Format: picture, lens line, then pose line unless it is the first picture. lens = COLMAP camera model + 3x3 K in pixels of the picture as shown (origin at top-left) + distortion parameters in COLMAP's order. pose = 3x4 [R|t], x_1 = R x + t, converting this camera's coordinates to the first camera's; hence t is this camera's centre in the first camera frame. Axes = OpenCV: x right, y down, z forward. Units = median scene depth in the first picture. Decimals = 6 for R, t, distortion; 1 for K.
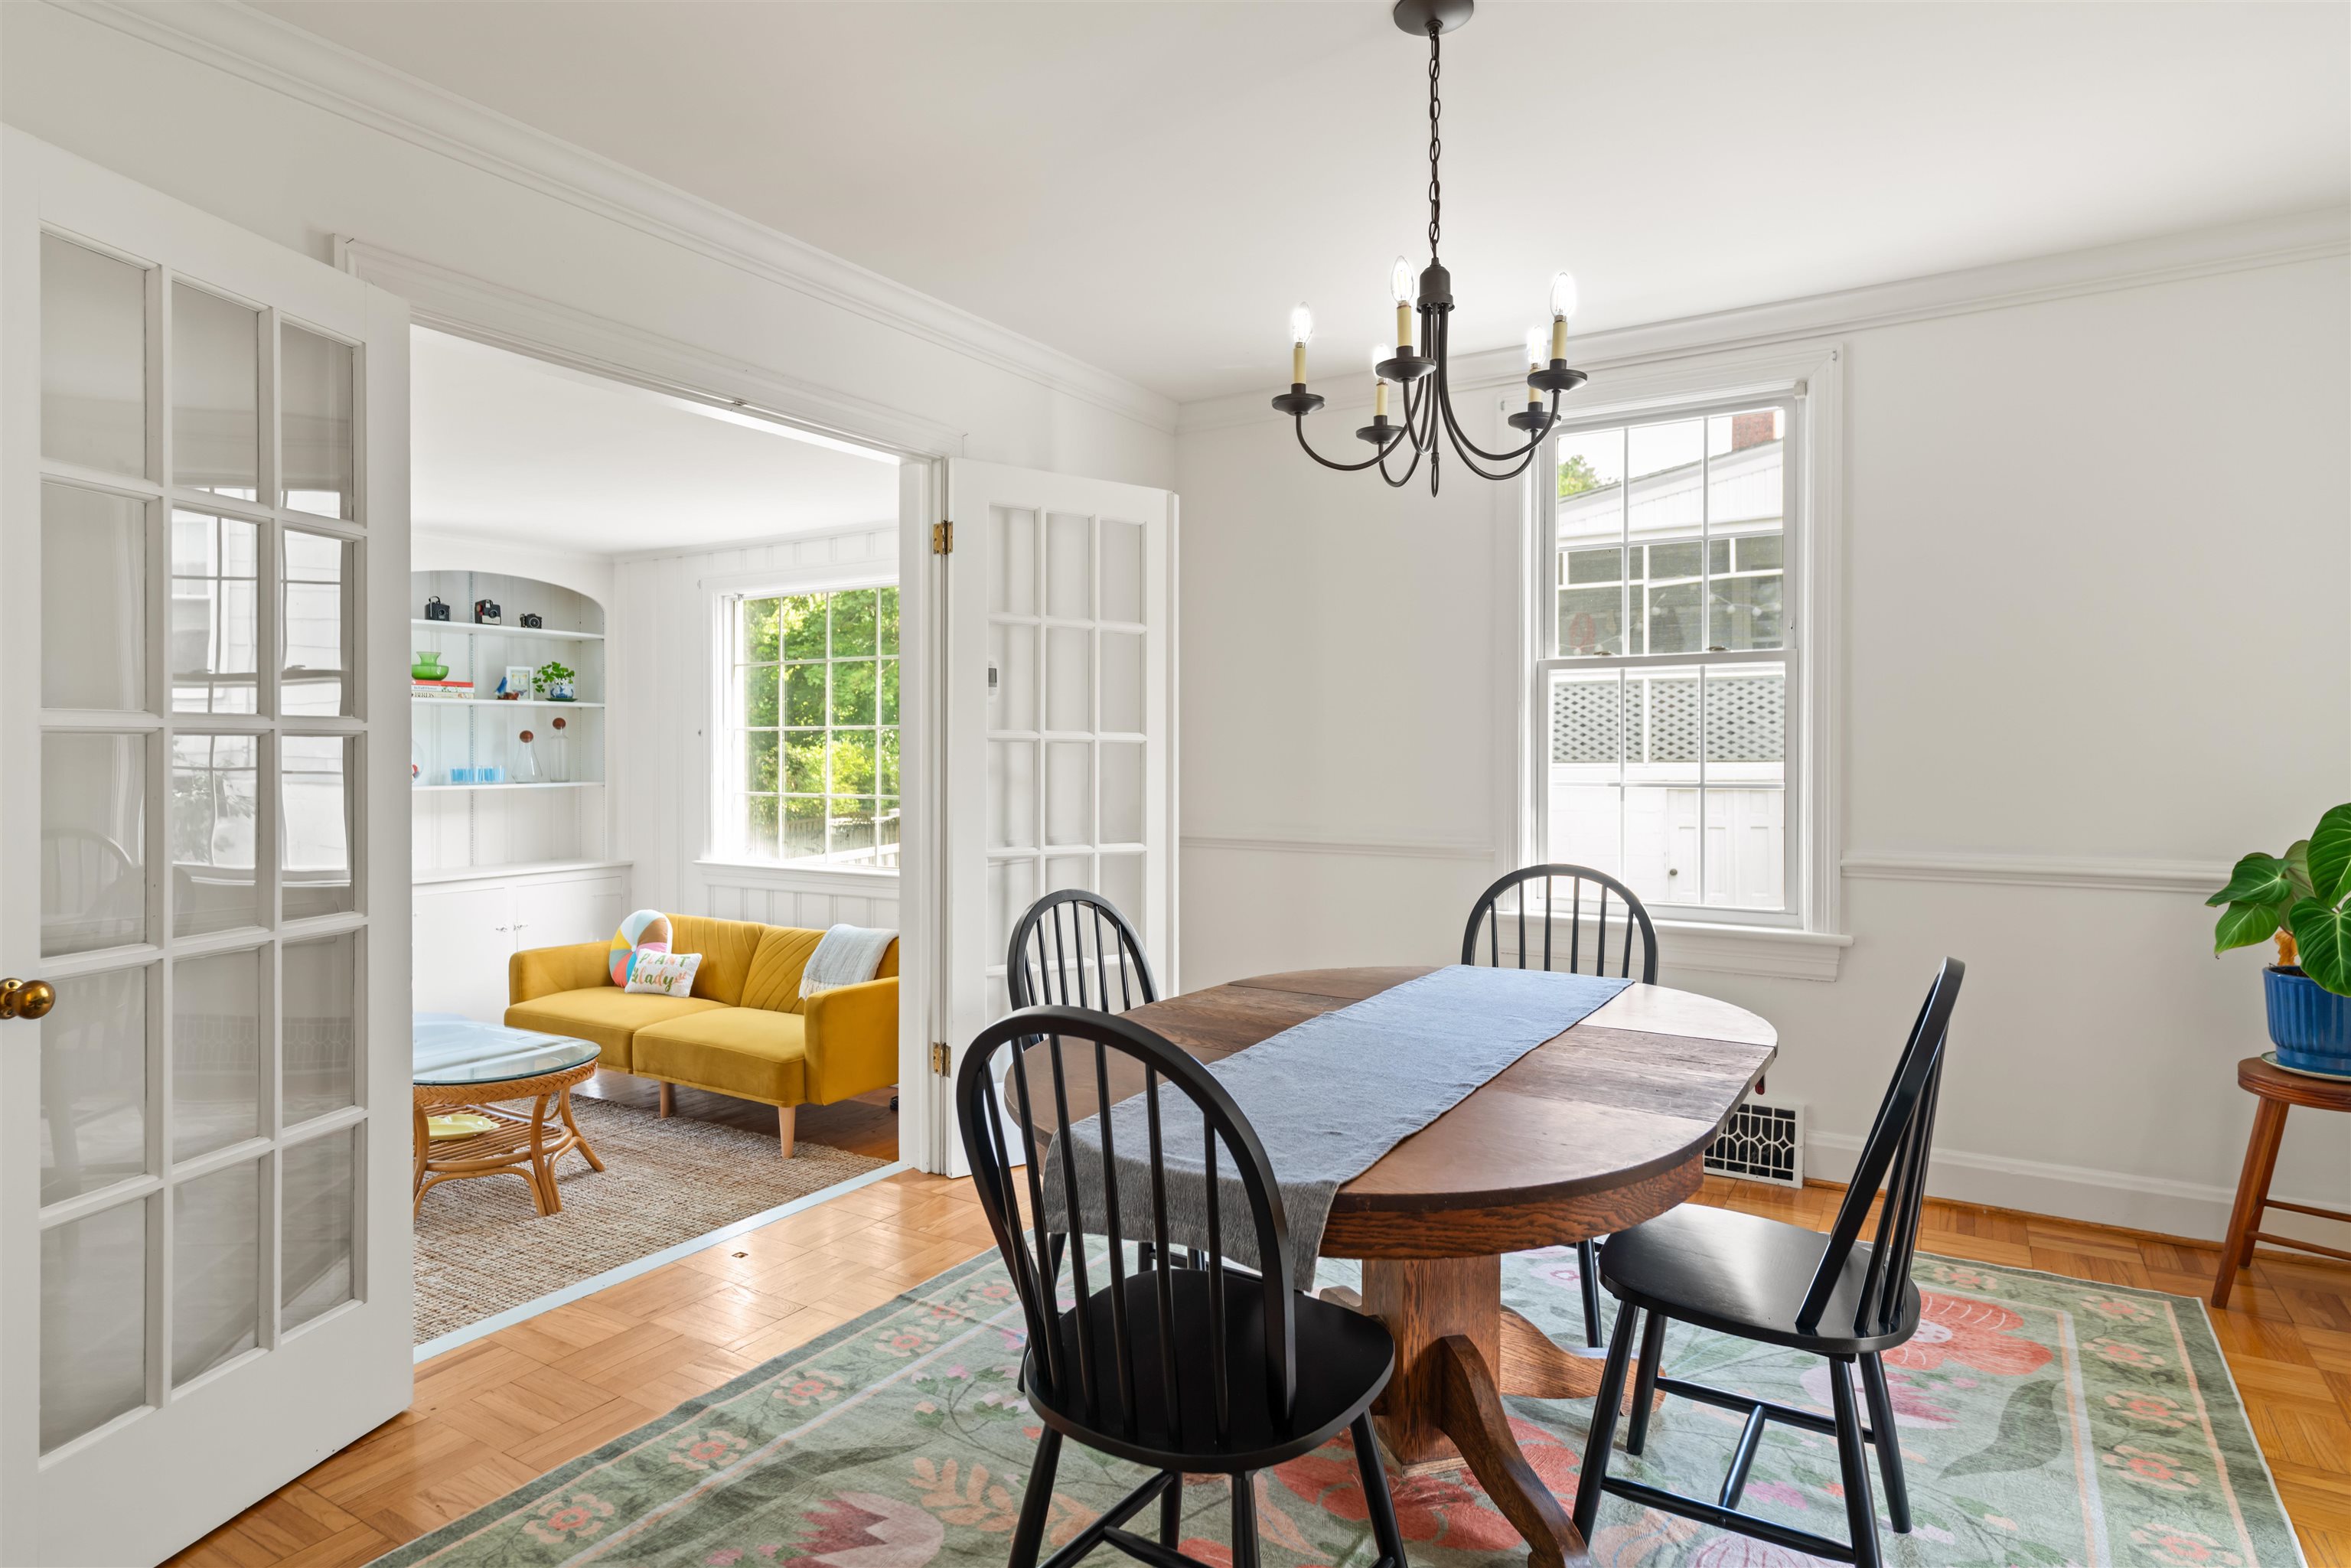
lens RADIAL K [[1277.9, 0, 1189.2], [0, 1277.9, 768.4], [0, 0, 1]] dist [0.016960, 0.001892]
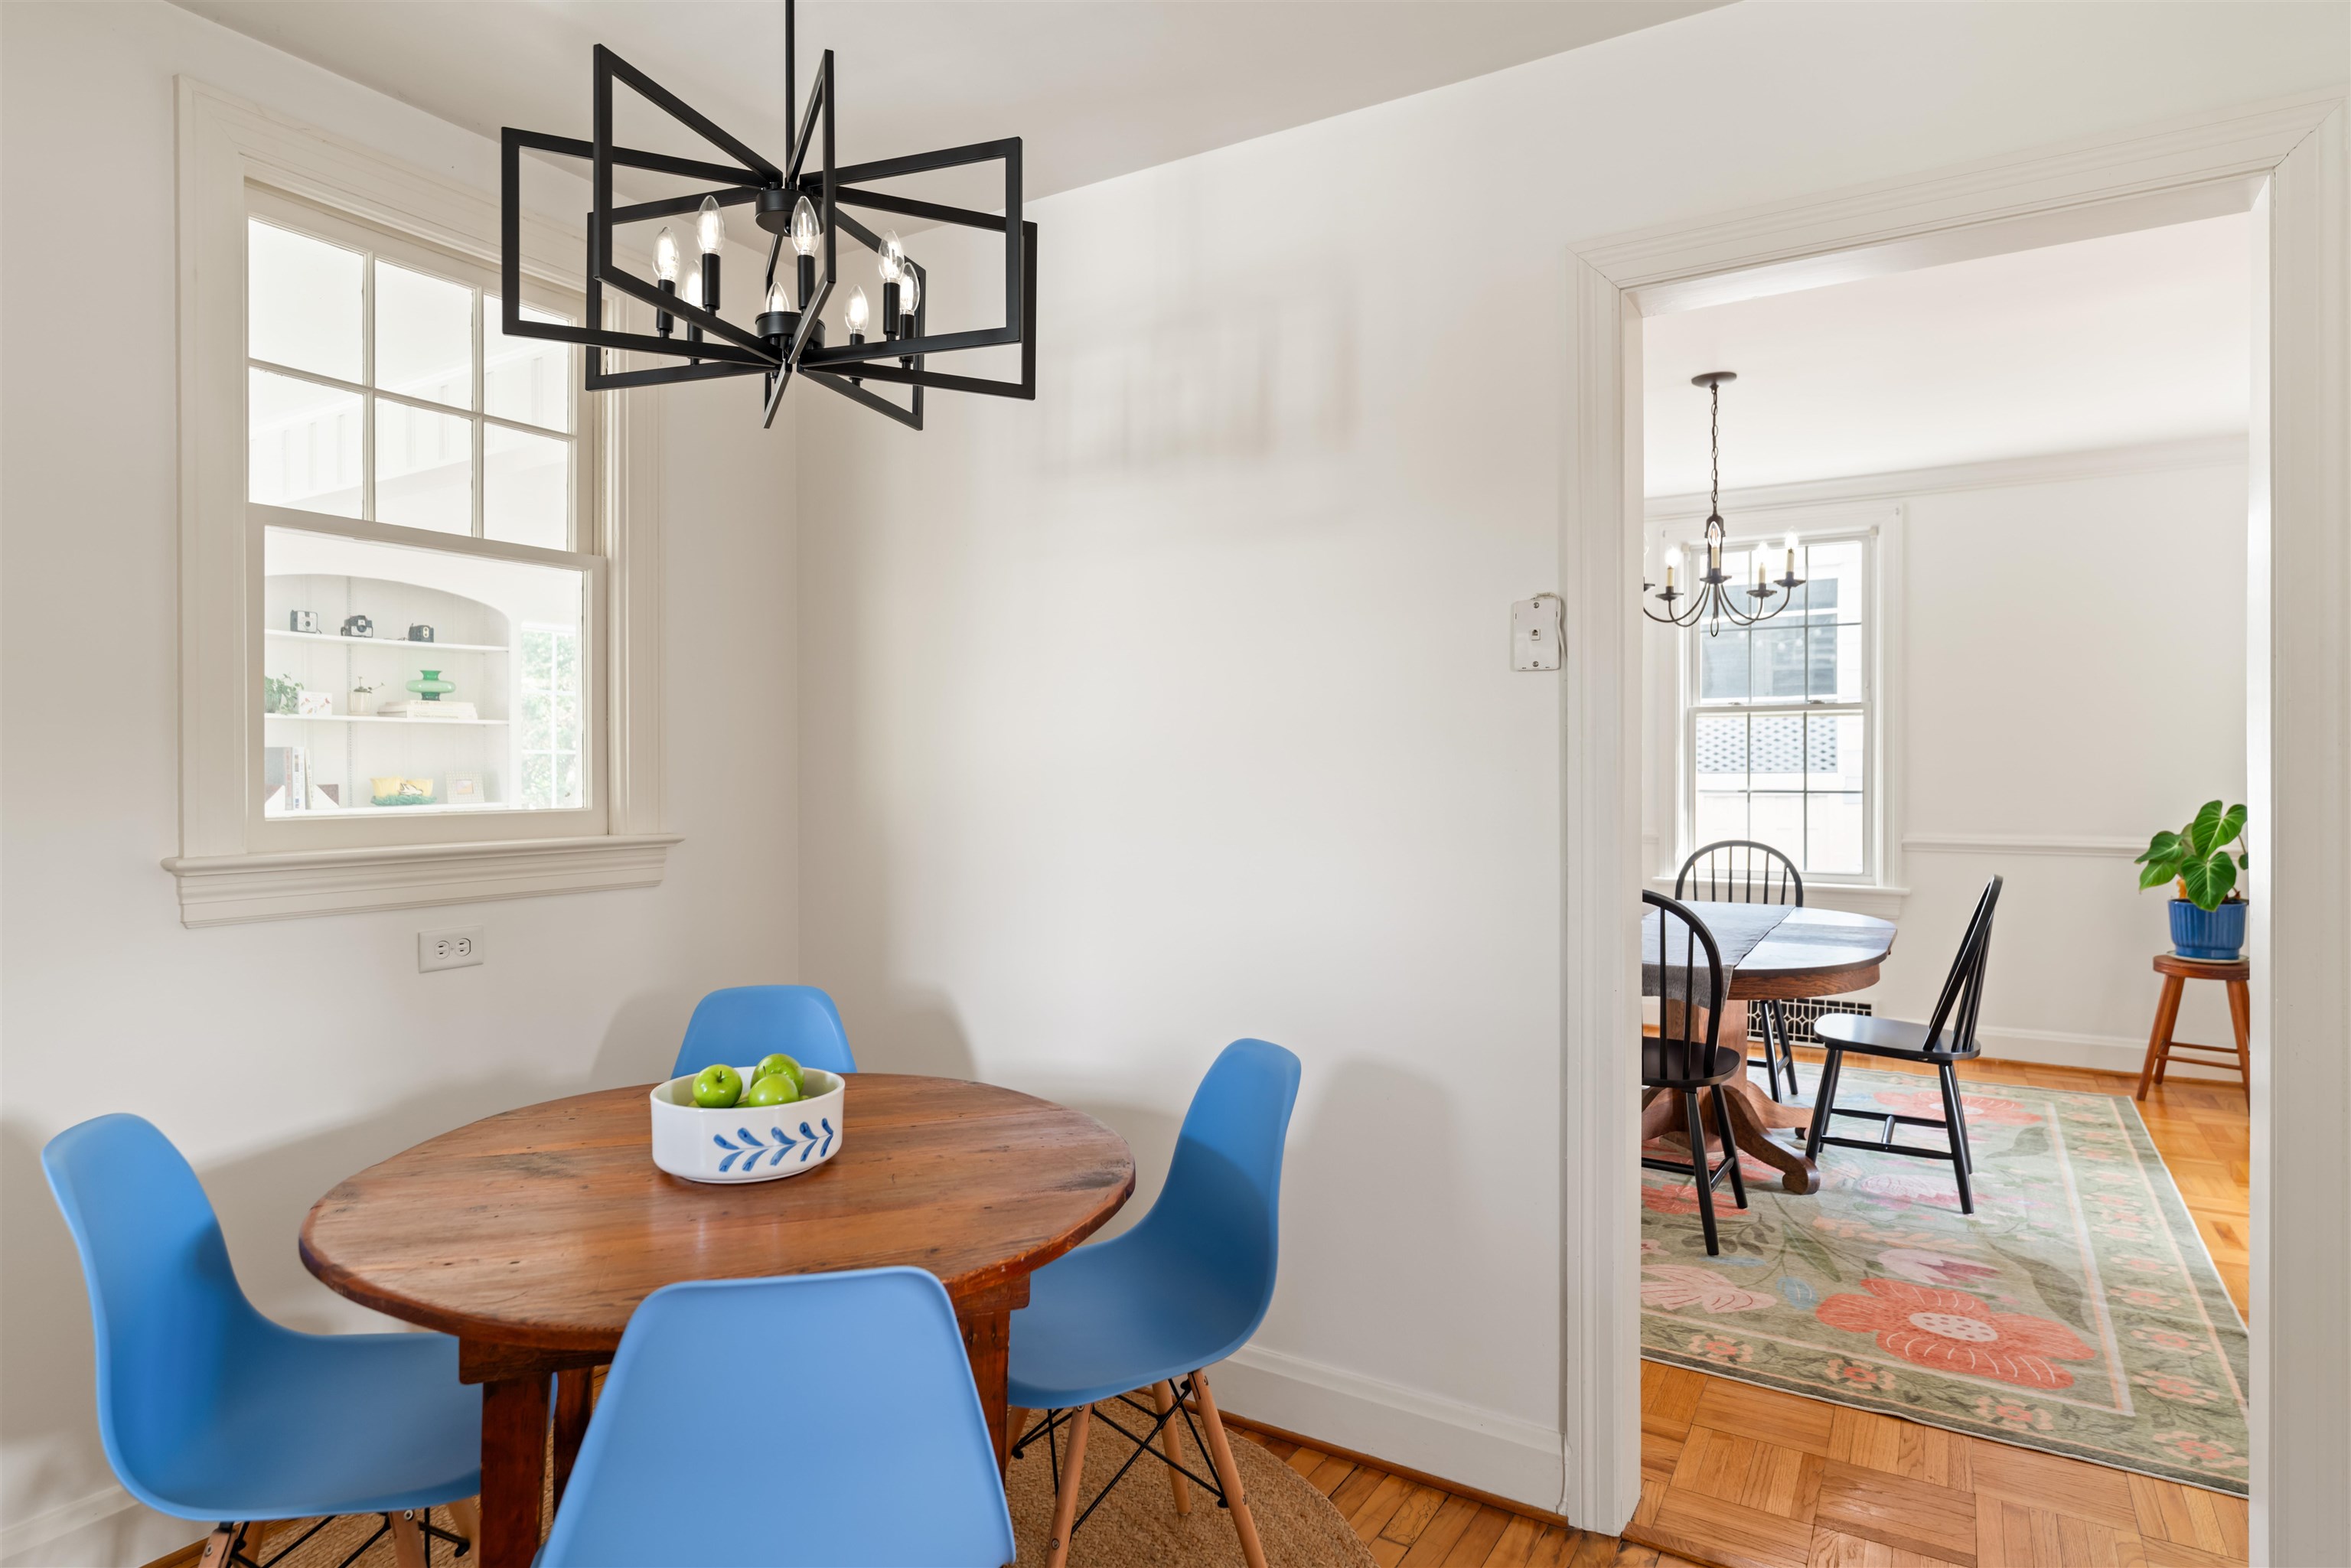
lens RADIAL K [[1277.9, 0, 1161.9], [0, 1277.9, 781.1], [0, 0, 1]] dist [0.016960, 0.001892]
pose [[0.999997, 0.001118, 0.002322, -0.477357], [-0.001115, 0.999999, -0.001306, 0.004709], [-0.002324, 0.001303, 0.999996, -0.670865]]
